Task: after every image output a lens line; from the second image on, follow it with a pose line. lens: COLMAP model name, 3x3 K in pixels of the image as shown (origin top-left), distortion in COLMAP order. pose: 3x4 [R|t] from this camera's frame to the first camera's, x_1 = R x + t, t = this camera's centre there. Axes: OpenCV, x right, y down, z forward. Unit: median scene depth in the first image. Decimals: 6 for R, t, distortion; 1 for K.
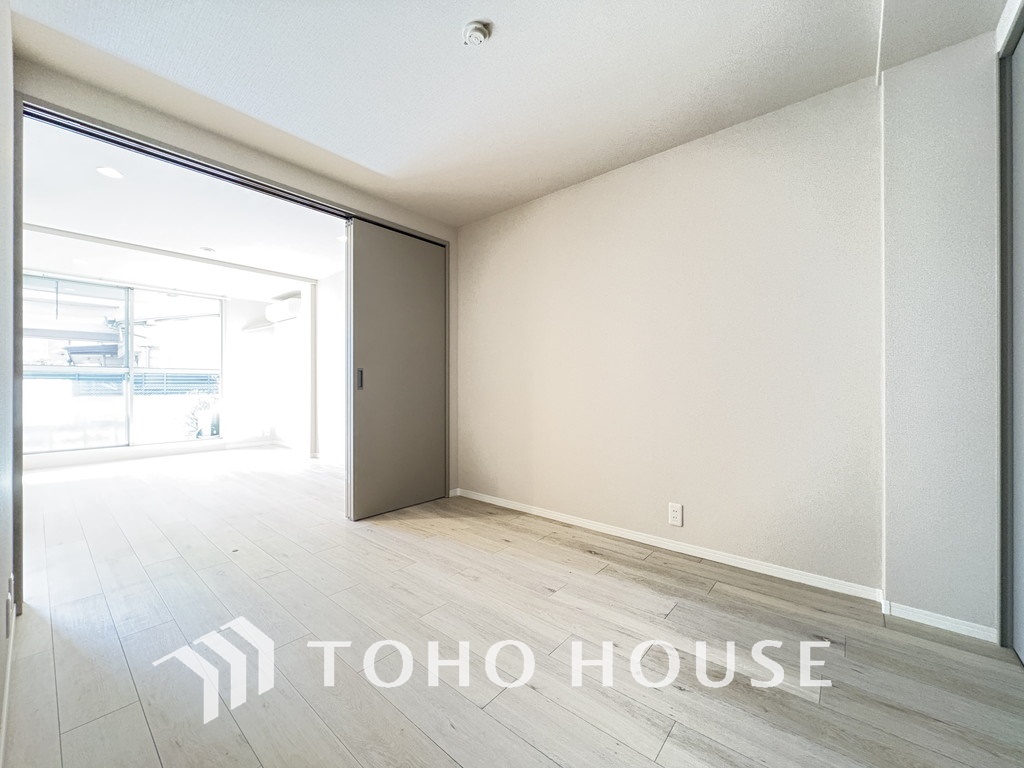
lens RADIAL K [[409.3, 0, 511.8], [0, 409.3, 383.3], [0, 0, 1]] dist [0.000074, 0.000088]
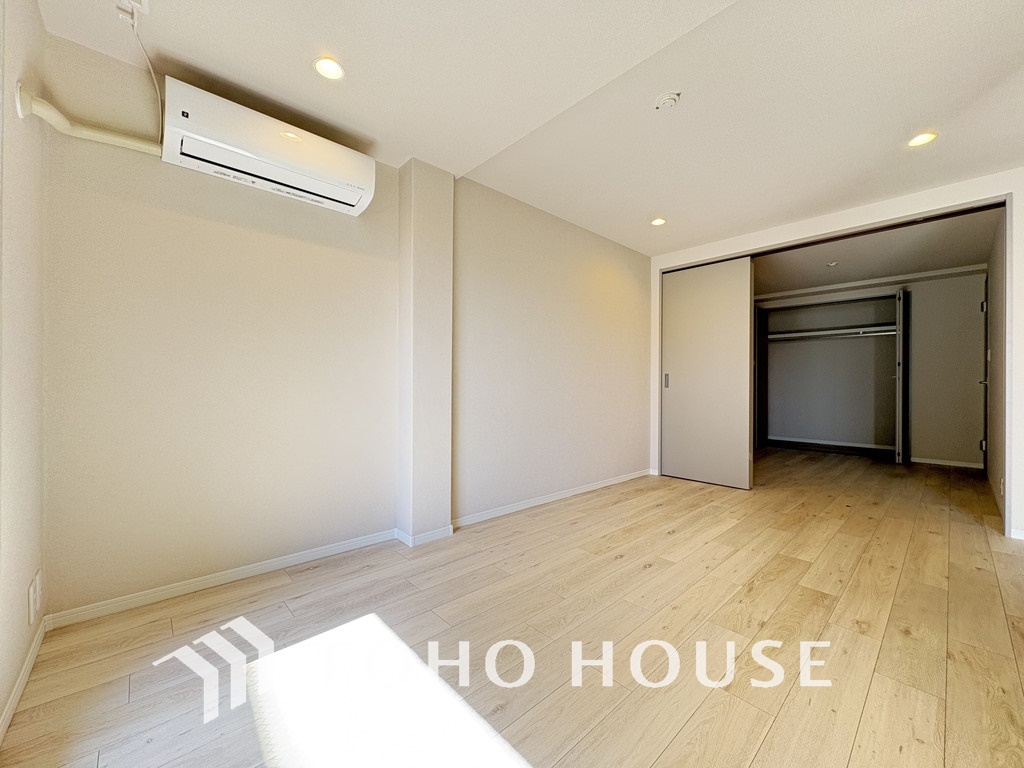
lens RADIAL K [[409.3, 0, 511.8], [0, 409.3, 383.3], [0, 0, 1]] dist [0.000074, 0.000088]
pose [[0.117066, 0.006299, 0.993104, -0.830891], [-0.005743, 0.999967, -0.005665, 0.005949], [-0.993108, -0.005040, 0.117098, 0.753582]]
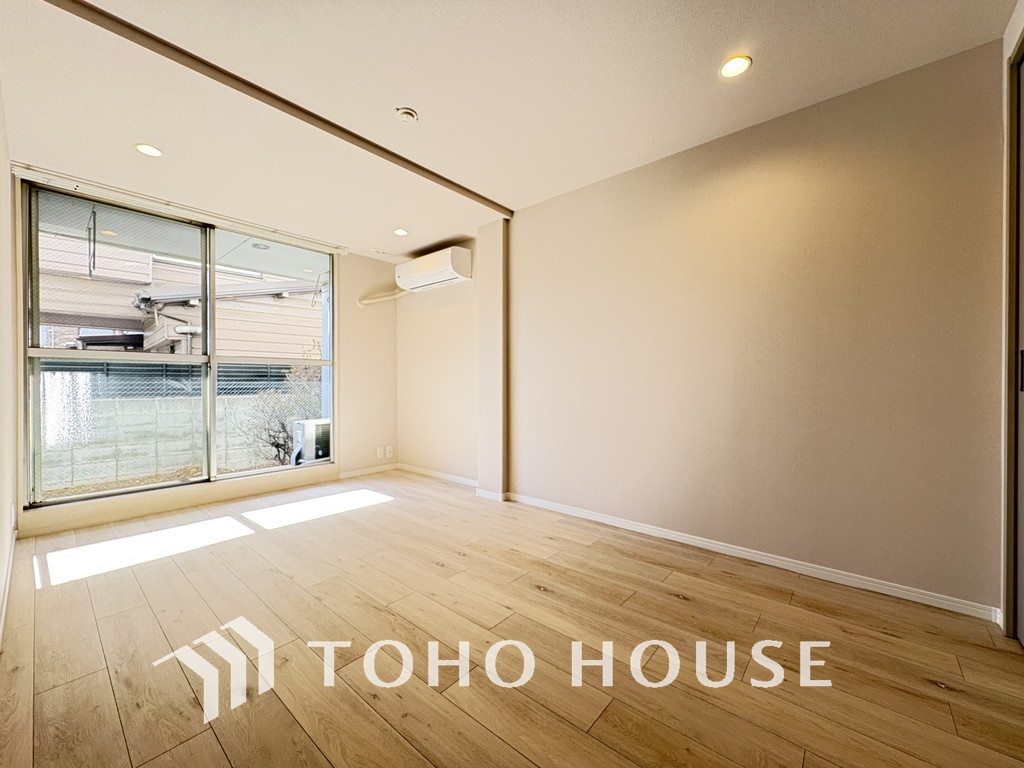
lens RADIAL K [[409.3, 0, 511.8], [0, 409.3, 383.3], [0, 0, 1]] dist [0.000074, 0.000088]
pose [[0.999997, 0.001633, -0.001531, -0.410359], [-0.001628, 0.999993, 0.003281, 0.002282], [0.001536, -0.003279, 0.999993, 0.330201]]
